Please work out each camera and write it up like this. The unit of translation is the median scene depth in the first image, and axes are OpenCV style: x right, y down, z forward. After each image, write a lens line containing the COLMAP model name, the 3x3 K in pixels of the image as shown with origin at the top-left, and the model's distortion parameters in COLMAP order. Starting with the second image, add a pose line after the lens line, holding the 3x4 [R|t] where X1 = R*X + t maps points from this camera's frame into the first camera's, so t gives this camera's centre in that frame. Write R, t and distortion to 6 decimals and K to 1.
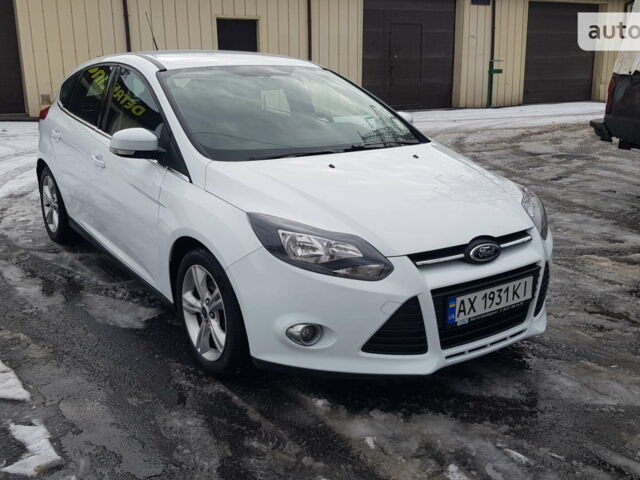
lens RADIAL K [[626.5, 0, 320.0], [0, 626.5, 240.0], [0, 0, 1]] dist [0.114018, -0.219915]
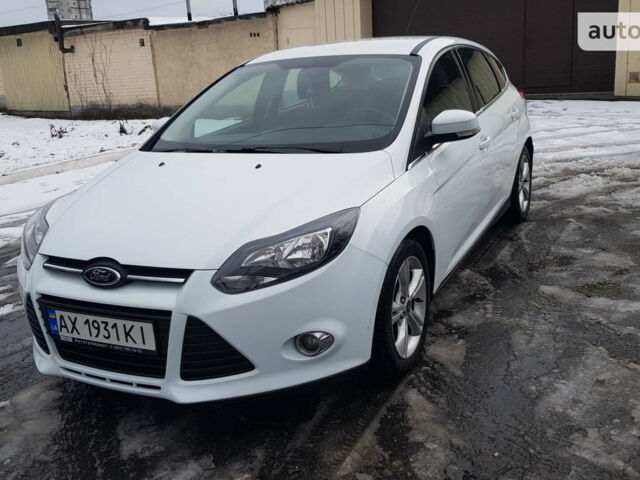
lens RADIAL K [[626.5, 0, 320.0], [0, 626.5, 240.0], [0, 0, 1]] dist [0.114018, -0.219915]
pose [[0.493955, 0.207275, -0.844421, 1.154766], [-0.171778, 0.975292, 0.138915, -0.206501], [0.852350, 0.076435, 0.517355, 0.794100]]
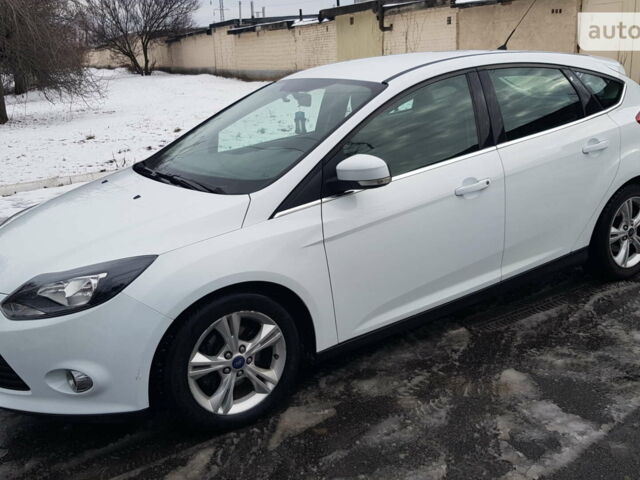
lens RADIAL K [[626.5, 0, 320.0], [0, 626.5, 240.0], [0, 0, 1]] dist [0.114018, -0.219915]
pose [[0.005015, 0.281000, -0.959695, 1.397802], [-0.211239, 0.938347, 0.273646, -0.739814], [0.977422, 0.201353, 0.064064, 2.259114]]
